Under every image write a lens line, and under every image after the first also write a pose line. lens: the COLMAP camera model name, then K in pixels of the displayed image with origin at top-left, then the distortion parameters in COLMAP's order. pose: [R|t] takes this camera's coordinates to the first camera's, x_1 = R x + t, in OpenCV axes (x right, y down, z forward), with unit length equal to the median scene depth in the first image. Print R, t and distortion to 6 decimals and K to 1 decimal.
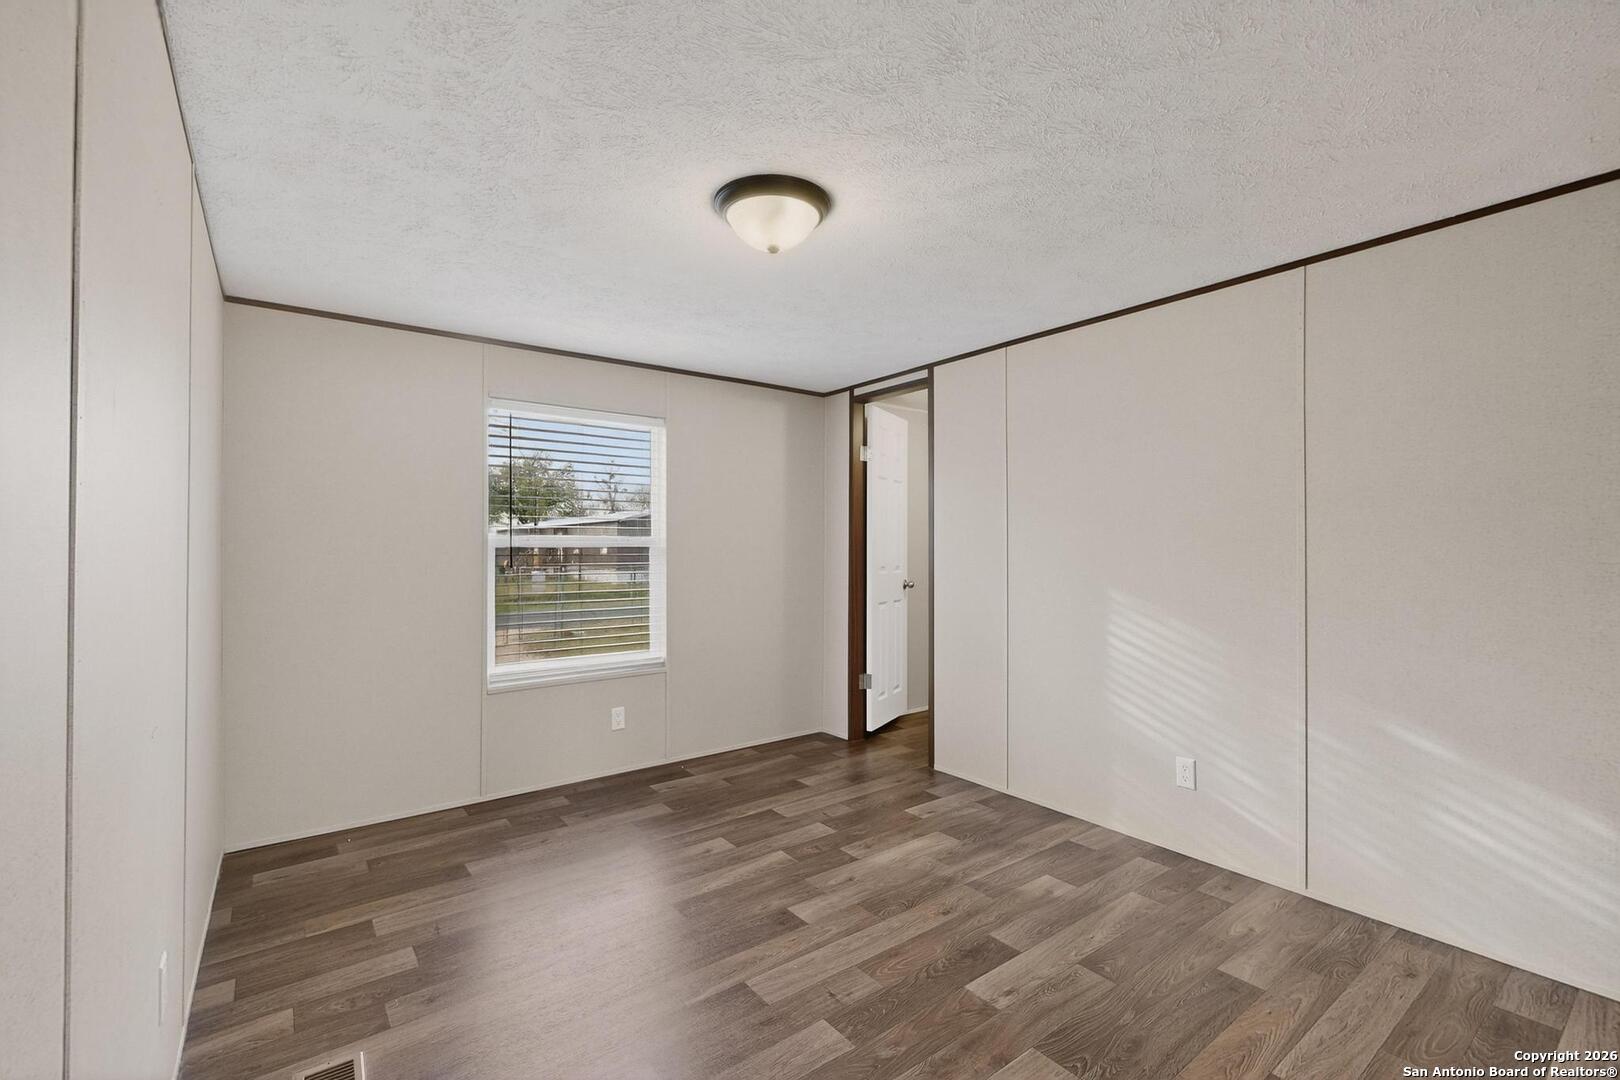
lens RADIAL K [[705.2, 0, 810.7], [0, 705.2, 537.6], [0, 0, 1]] dist [0.003655, -0.000244]
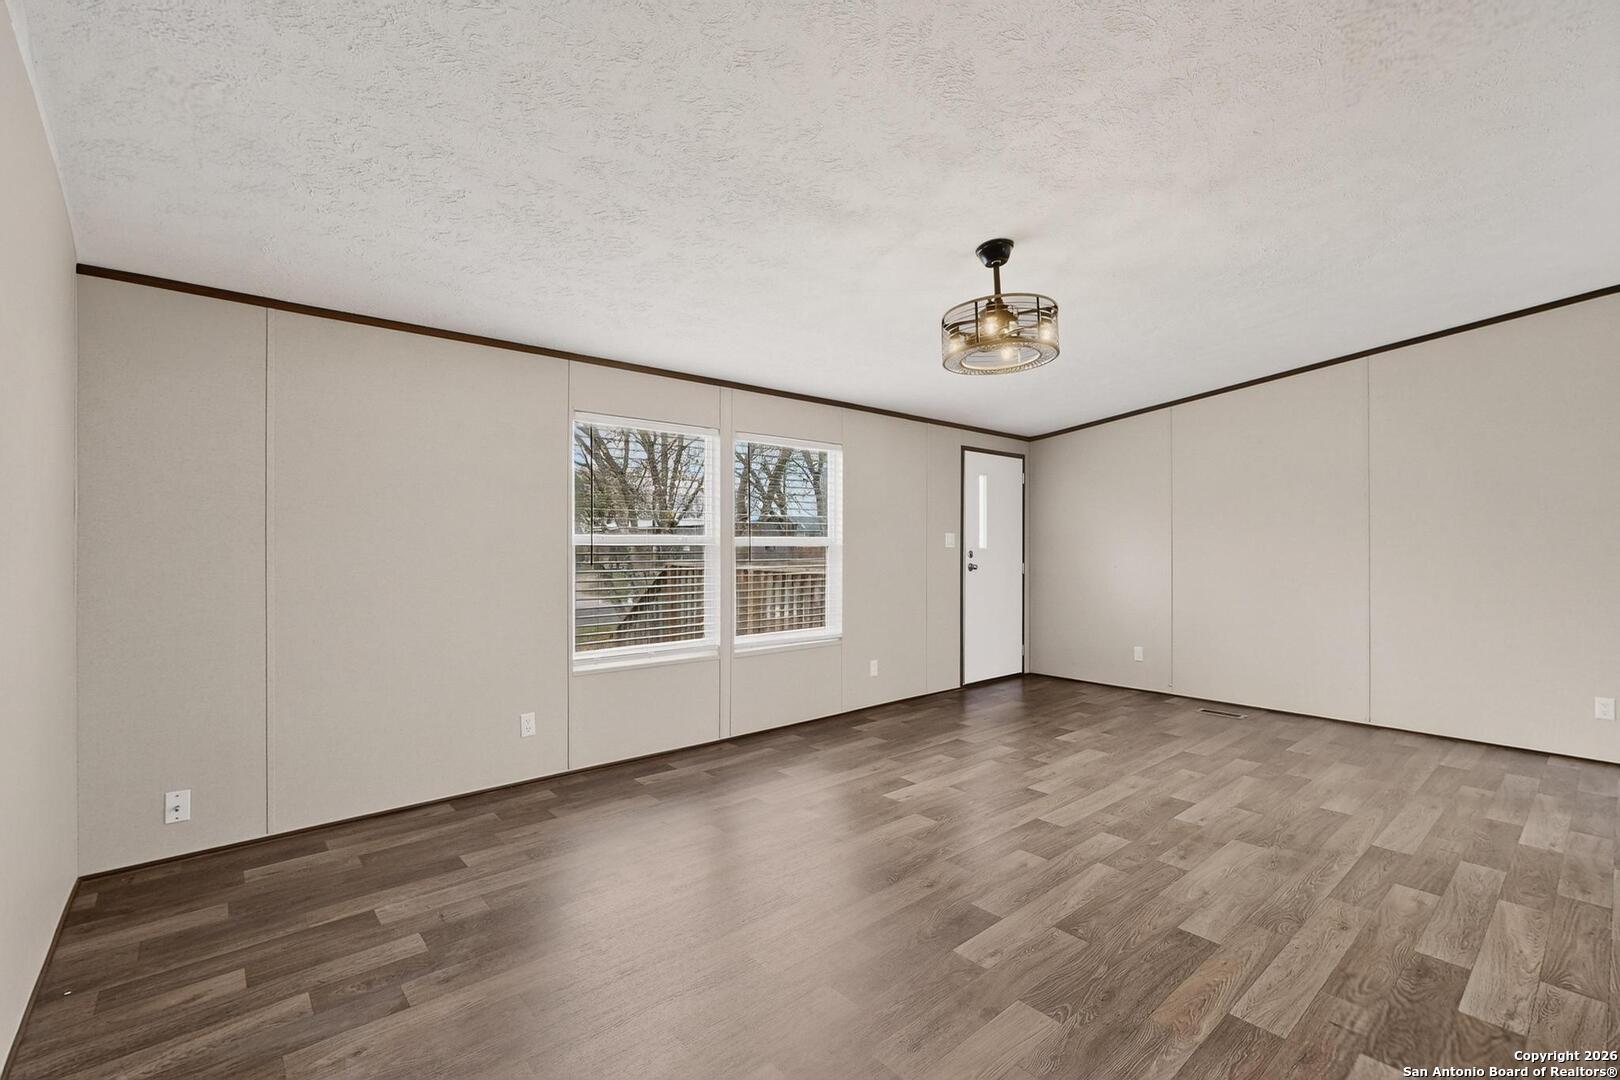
lens RADIAL K [[705.2, 0, 801.5], [0, 705.2, 550.0], [0, 0, 1]] dist [0.003655, -0.000244]
pose [[0.998359, -0.000038, 0.057261, -0.087543], [-0.001074, 0.999811, 0.019397, -0.000906], [-0.057251, -0.019426, 0.998171, -0.066760]]
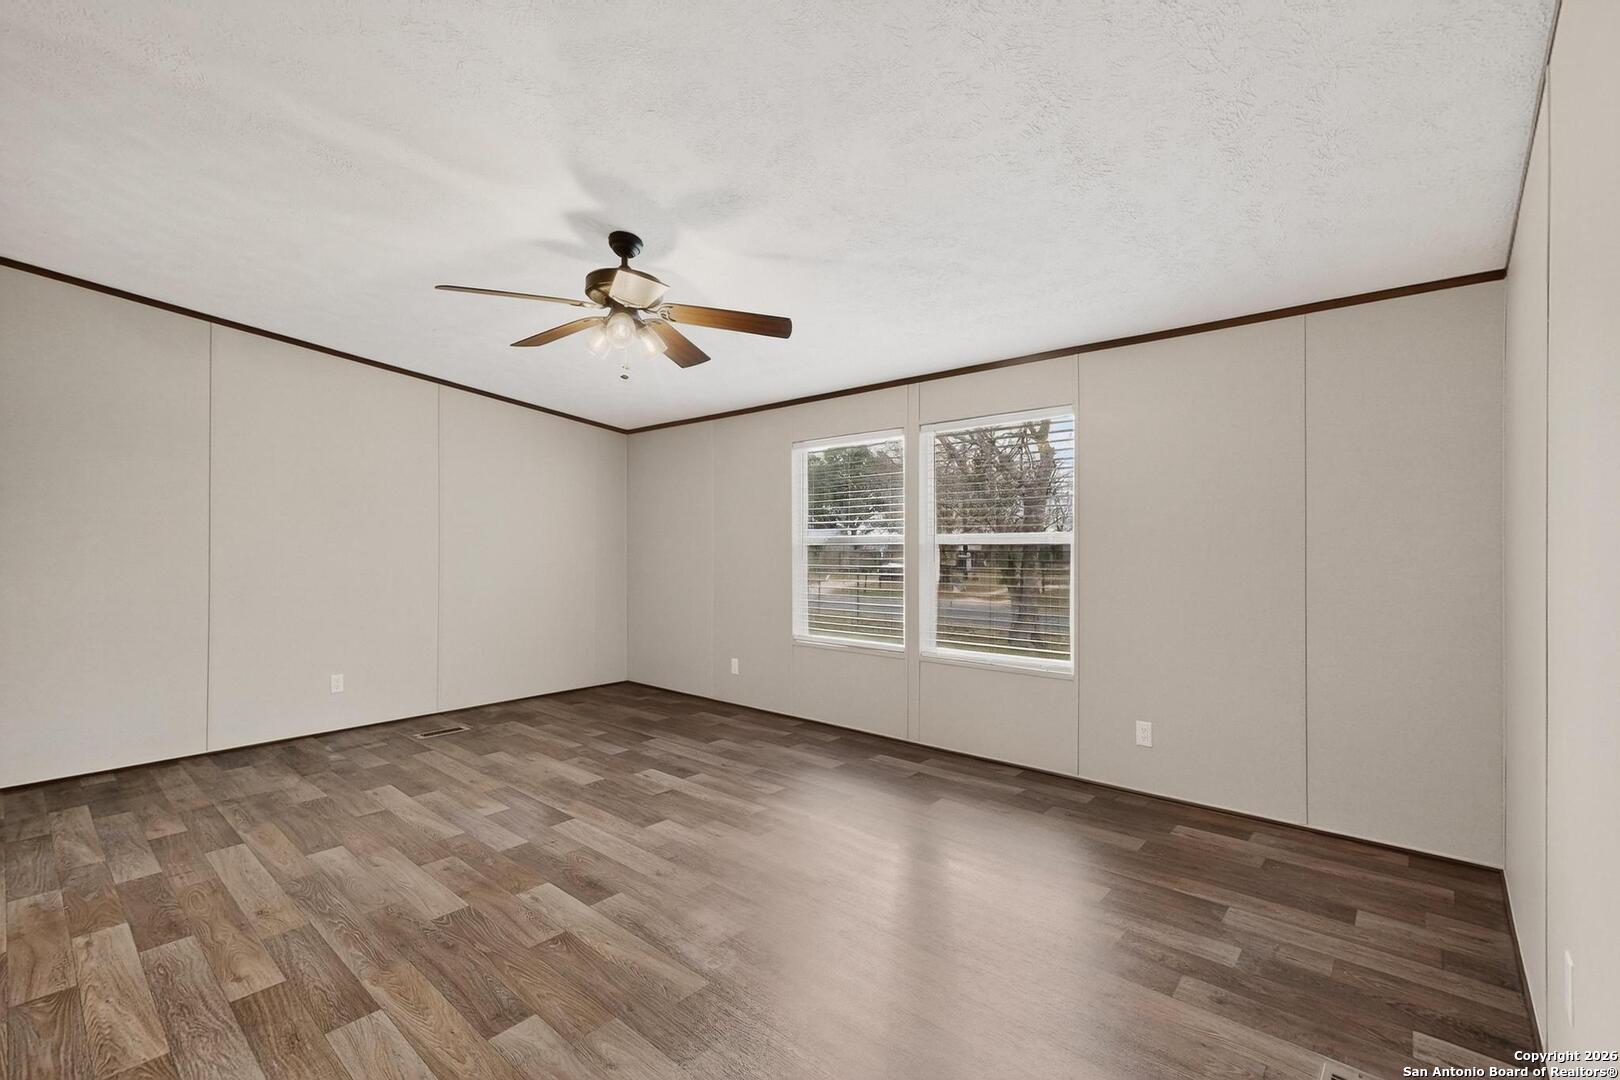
lens RADIAL K [[705.2, 0, 809.5], [0, 705.2, 535.9], [0, 0, 1]] dist [0.003655, -0.000244]
pose [[0.200471, -0.009923, -0.979649, 0.269427], [0.012766, 0.999890, -0.007516, 0.001948], [0.979616, -0.011000, 0.200576, 0.205334]]
